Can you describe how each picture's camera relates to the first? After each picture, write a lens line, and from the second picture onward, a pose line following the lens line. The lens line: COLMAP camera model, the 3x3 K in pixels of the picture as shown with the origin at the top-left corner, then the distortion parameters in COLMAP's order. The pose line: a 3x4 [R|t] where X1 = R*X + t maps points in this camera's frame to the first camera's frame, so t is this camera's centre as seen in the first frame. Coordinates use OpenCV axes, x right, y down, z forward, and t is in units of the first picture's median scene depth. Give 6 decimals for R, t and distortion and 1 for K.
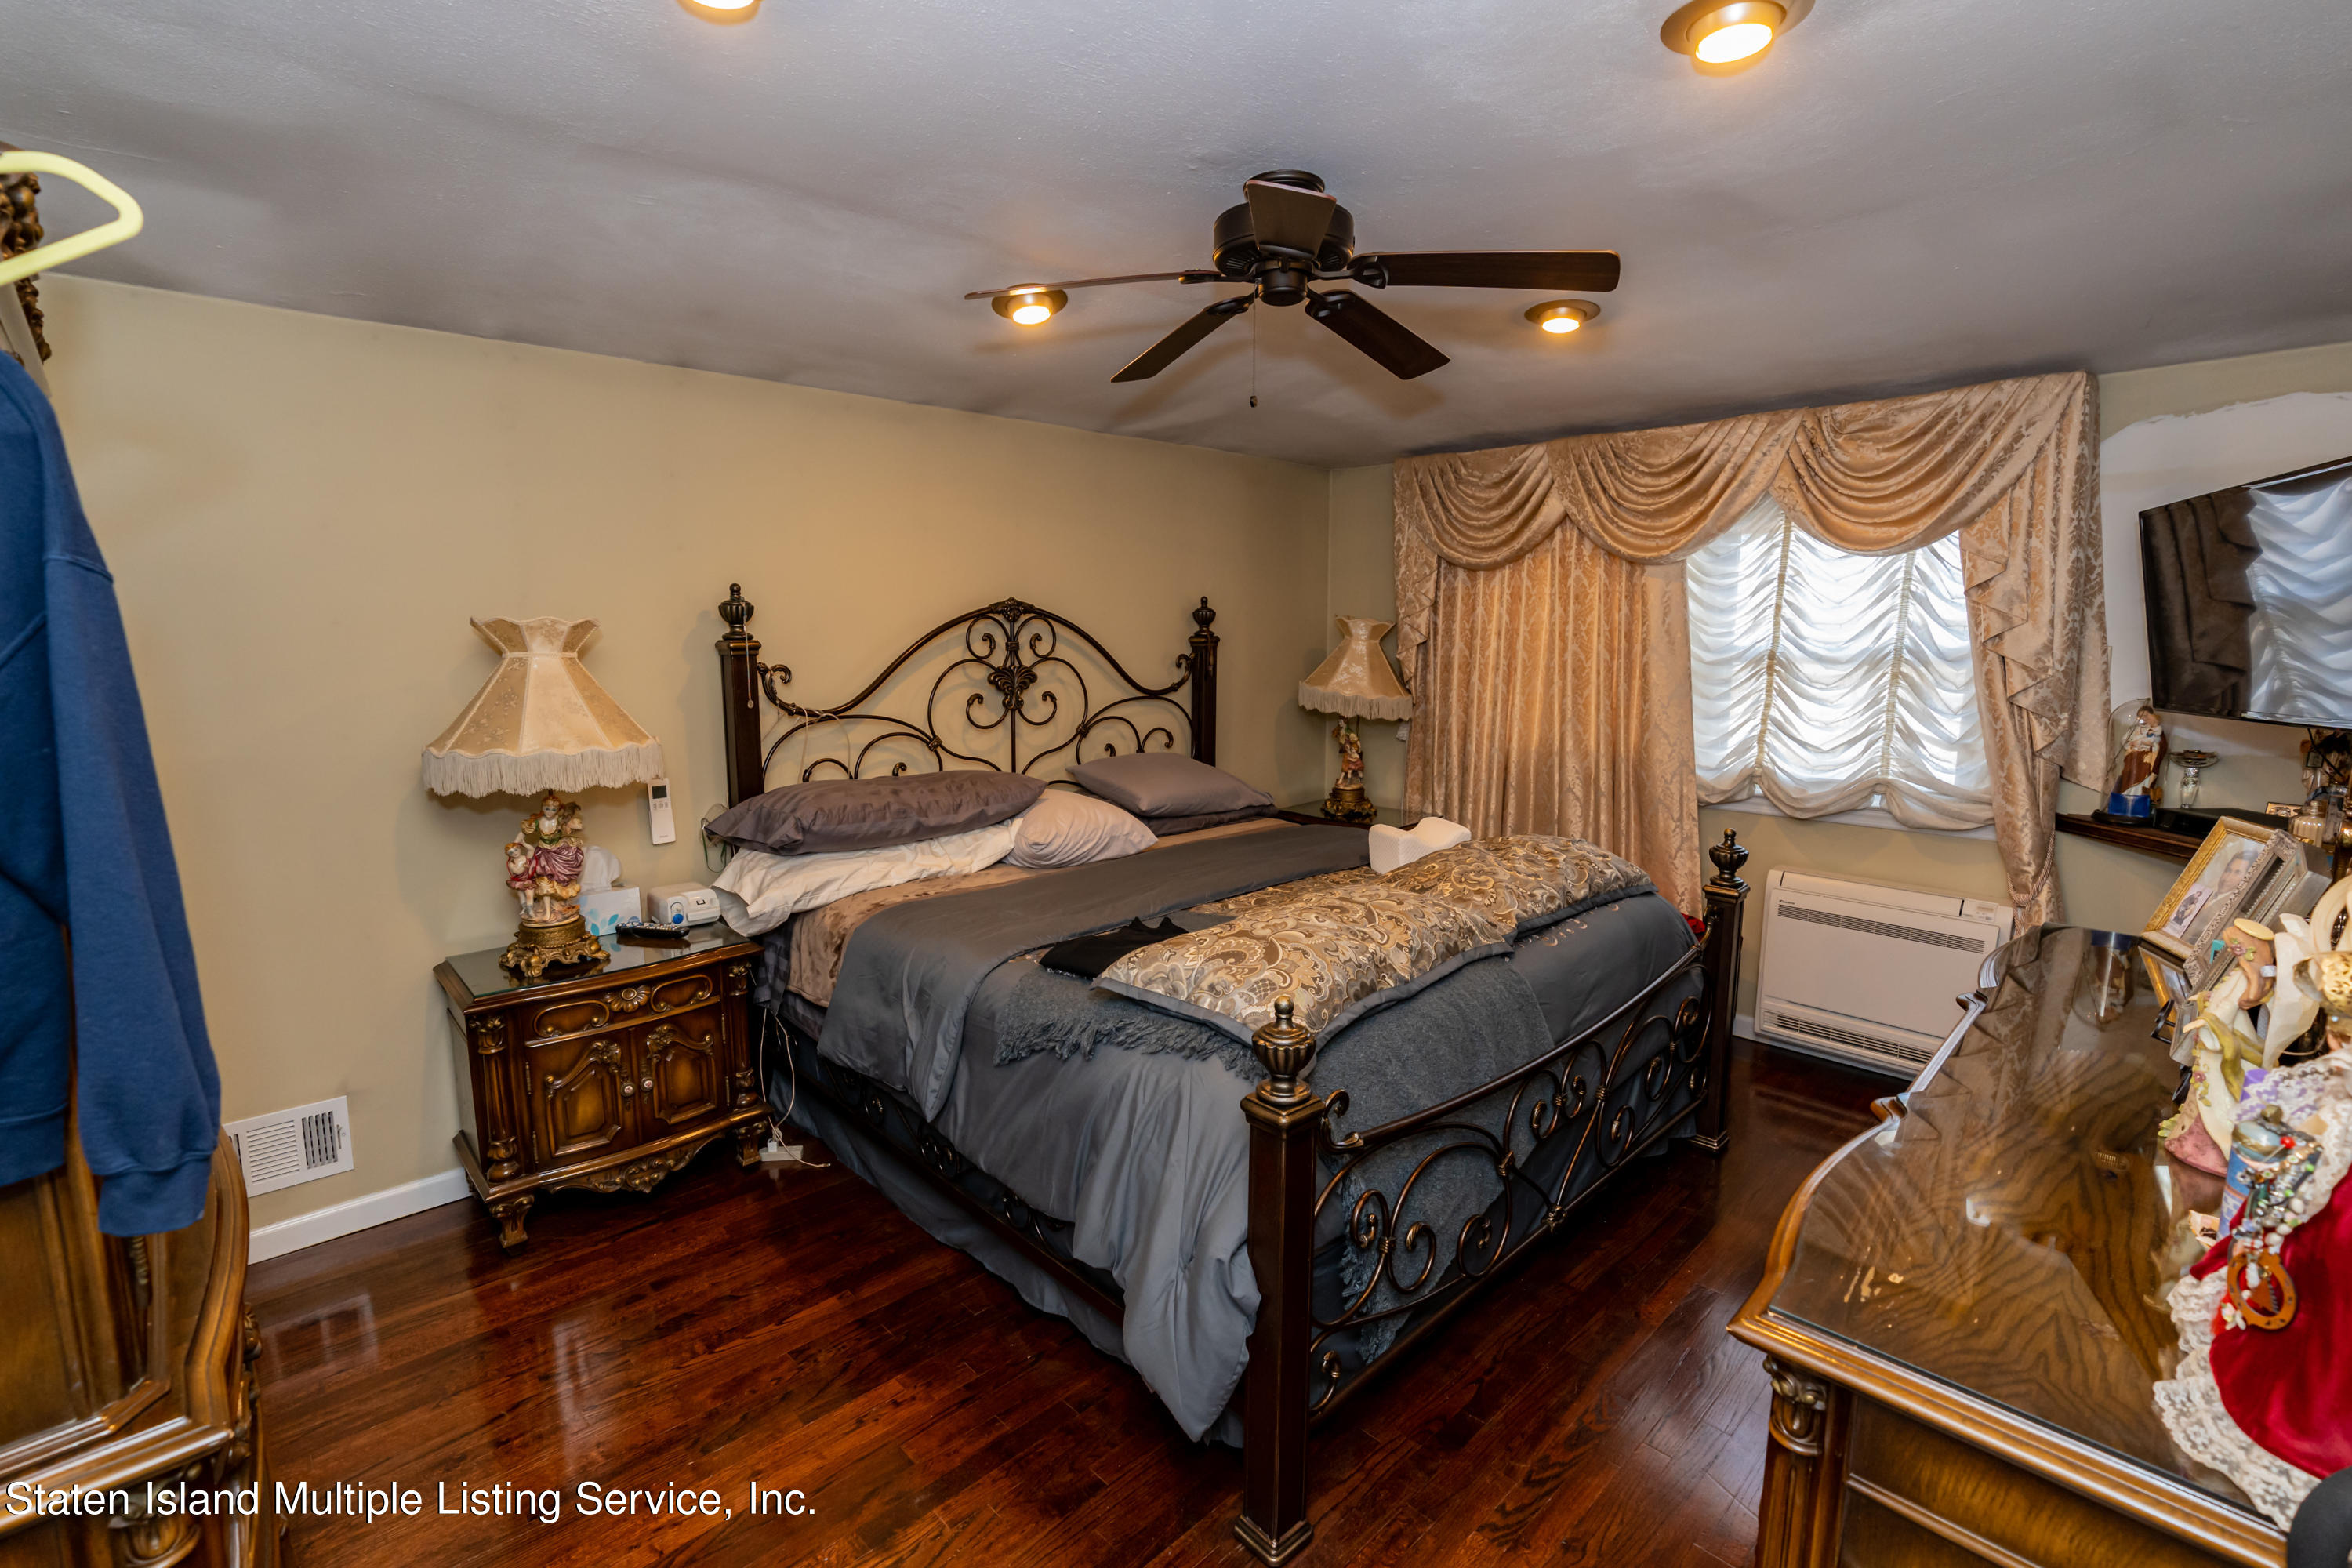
lens RADIAL K [[1059.4, 0, 1174.4], [0, 1059.4, 770.3], [0, 0, 1]] dist [-0.007275, 0.002076]
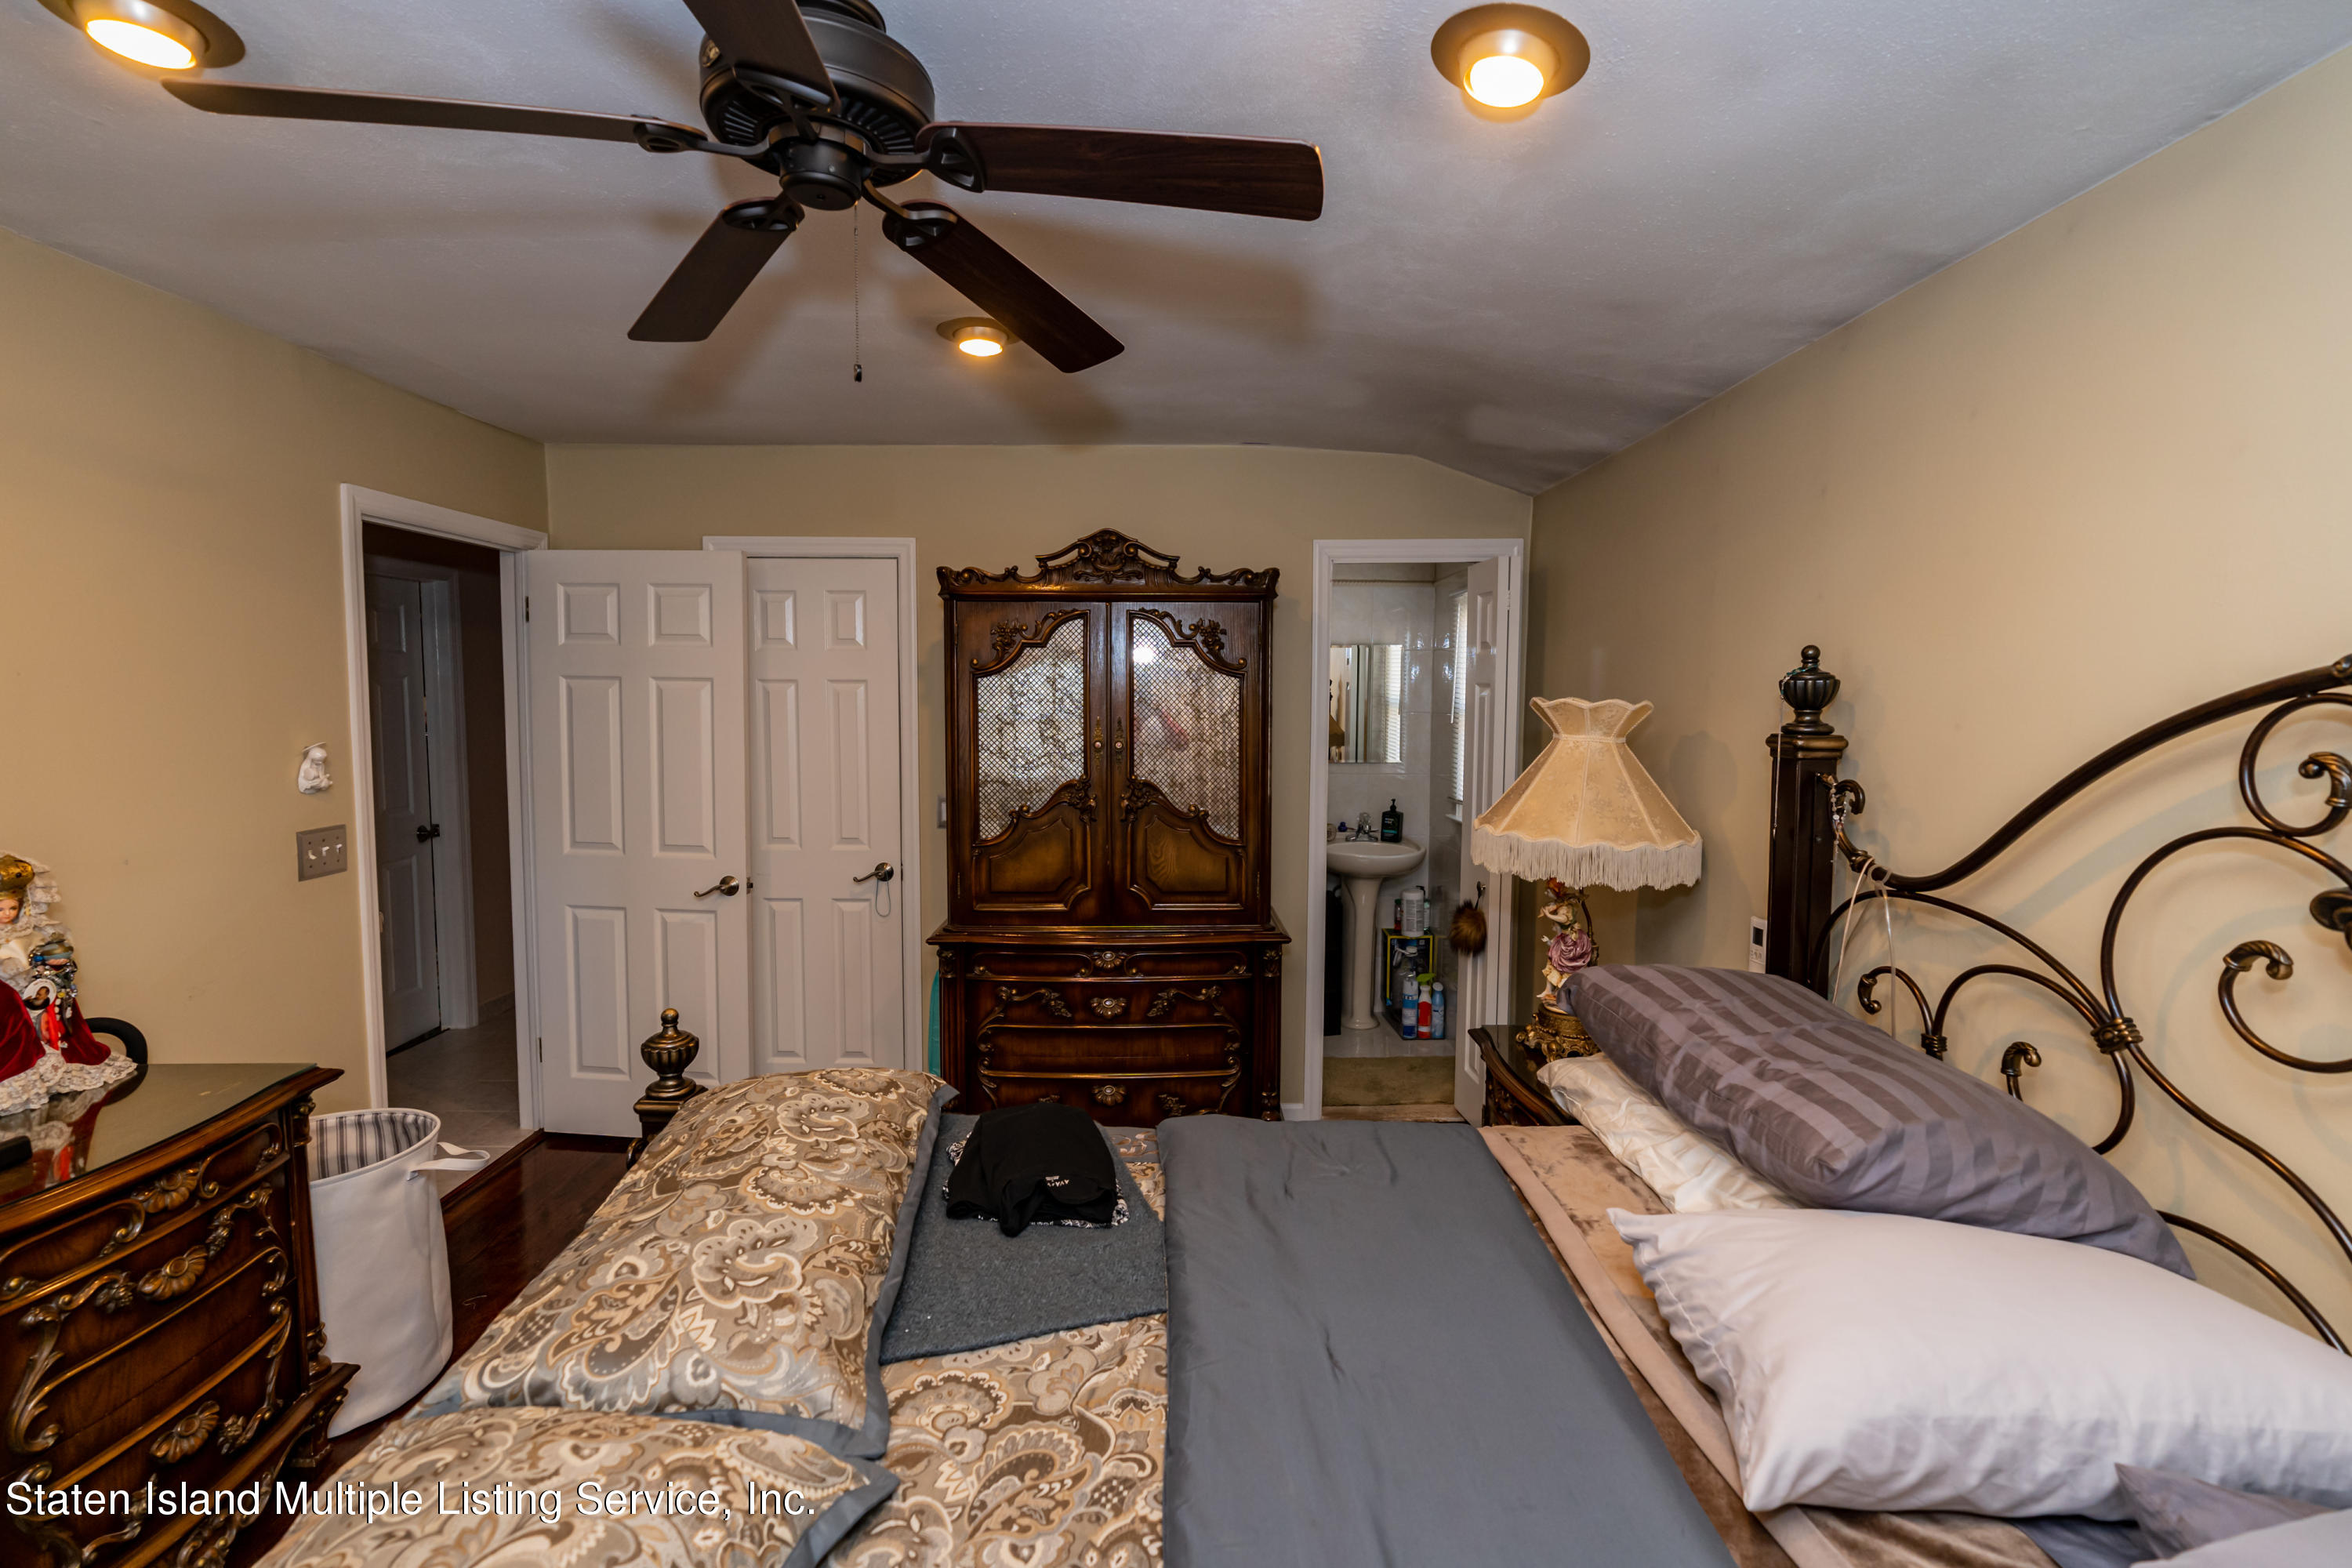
lens RADIAL K [[1059.4, 0, 1174.4], [0, 1059.4, 770.3], [0, 0, 1]] dist [-0.007275, 0.002076]
pose [[-0.688864, 0.047788, -0.723314, 0.289783], [-0.104495, 0.980856, 0.164322, -0.154959], [0.717320, 0.188779, -0.670683, 1.077514]]
